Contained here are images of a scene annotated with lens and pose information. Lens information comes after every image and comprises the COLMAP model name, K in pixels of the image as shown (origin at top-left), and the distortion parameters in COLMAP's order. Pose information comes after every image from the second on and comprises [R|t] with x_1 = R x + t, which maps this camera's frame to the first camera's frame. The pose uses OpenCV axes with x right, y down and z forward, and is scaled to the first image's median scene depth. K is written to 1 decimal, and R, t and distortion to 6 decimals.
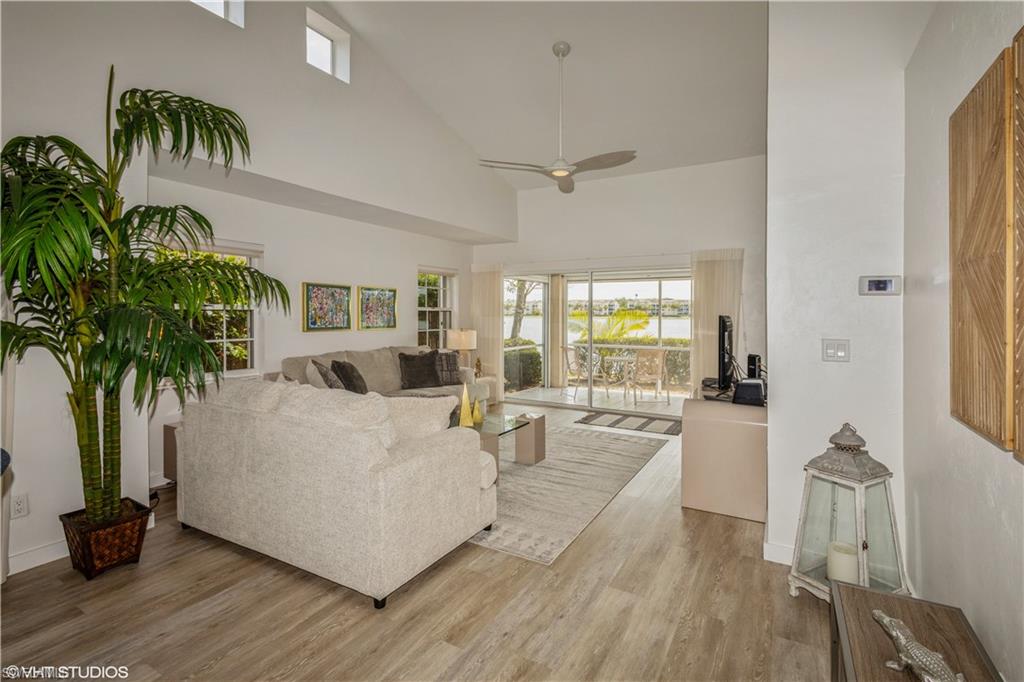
lens RADIAL K [[475.1, 0, 508.6], [0, 475.1, 320.5], [0, 0, 1]] dist [0.009550, -0.003478]
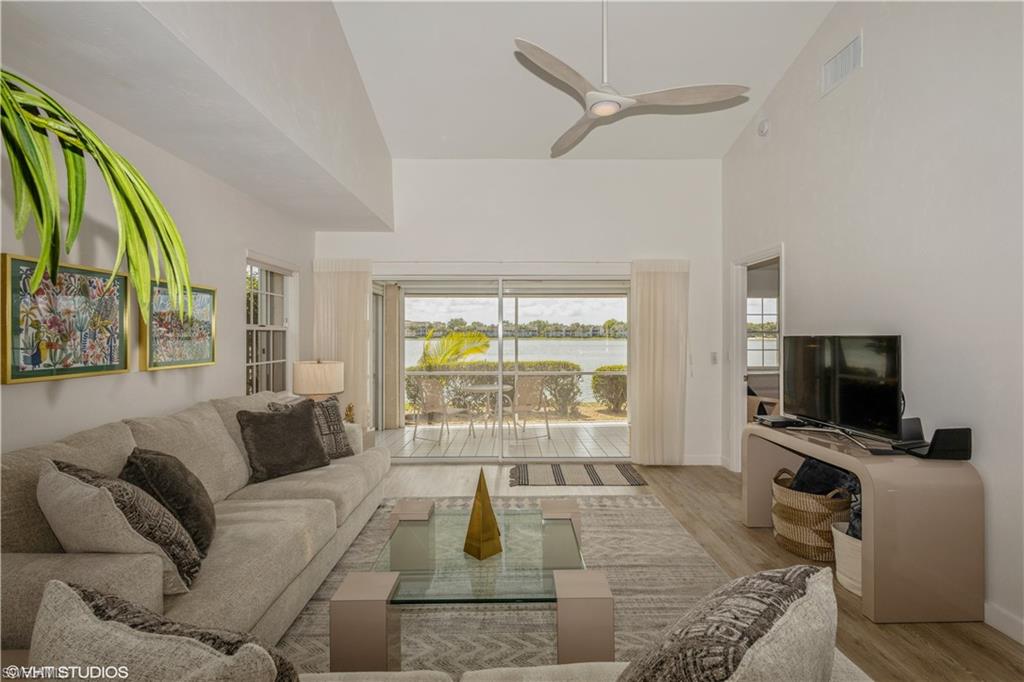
lens RADIAL K [[475.1, 0, 516.2], [0, 475.1, 337.4], [0, 0, 1]] dist [0.009550, -0.003478]
pose [[0.848133, -0.005369, 0.529756, -0.237245], [0.010393, 0.999925, -0.006505, -0.005396], [-0.529681, 0.011023, 0.848125, 0.385125]]
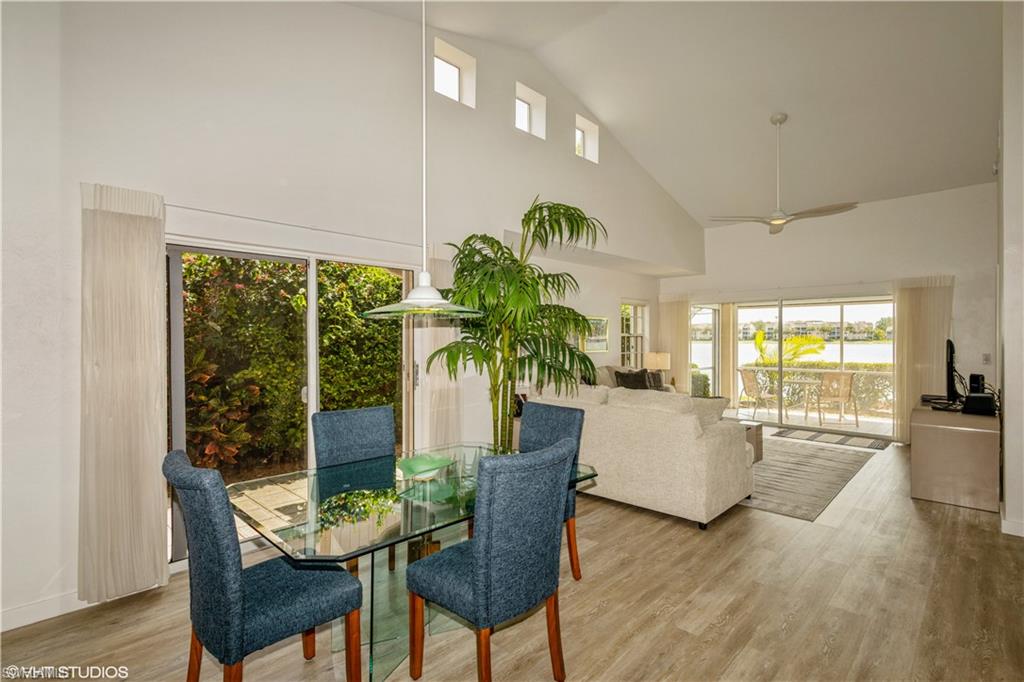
lens RADIAL K [[475.1, 0, 510.0], [0, 475.1, 344.7], [0, 0, 1]] dist [0.009550, -0.003478]
pose [[0.970105, -0.001109, -0.242684, -0.187230], [0.000714, 0.999998, -0.001715, 0.001961], [0.242685, 0.001490, 0.970104, -0.242961]]
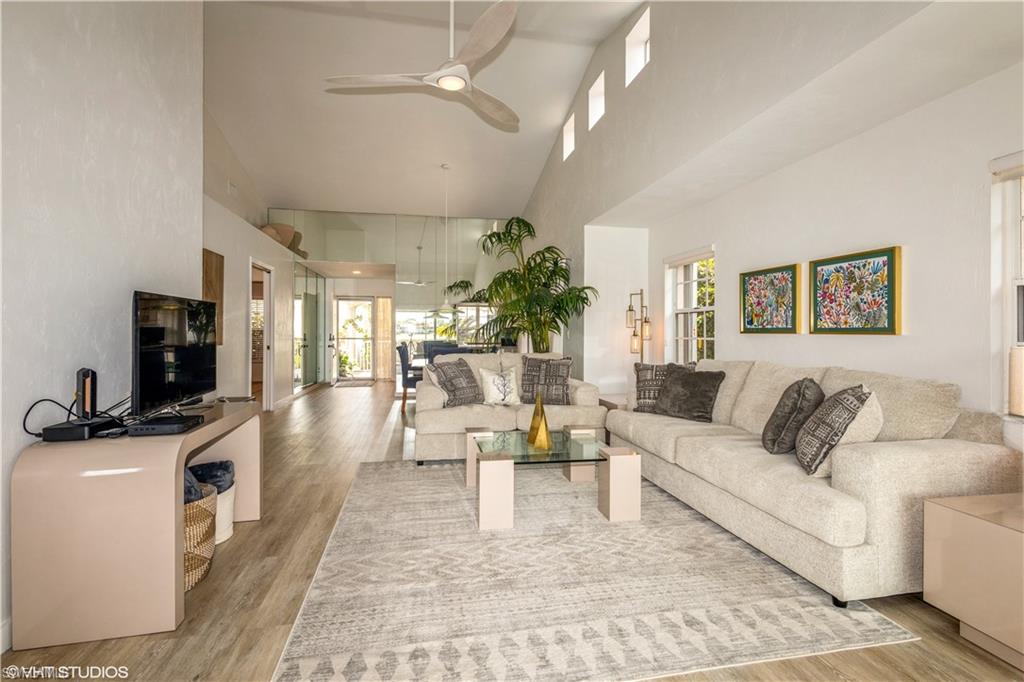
lens RADIAL K [[475.1, 0, 510.1], [0, 475.1, 332.8], [0, 0, 1]] dist [0.009550, -0.003478]
pose [[-0.743561, -0.001770, -0.668665, 0.351232], [-0.012518, 0.999858, 0.011273, 0.015487], [0.668551, 0.016753, -0.743478, 1.118370]]
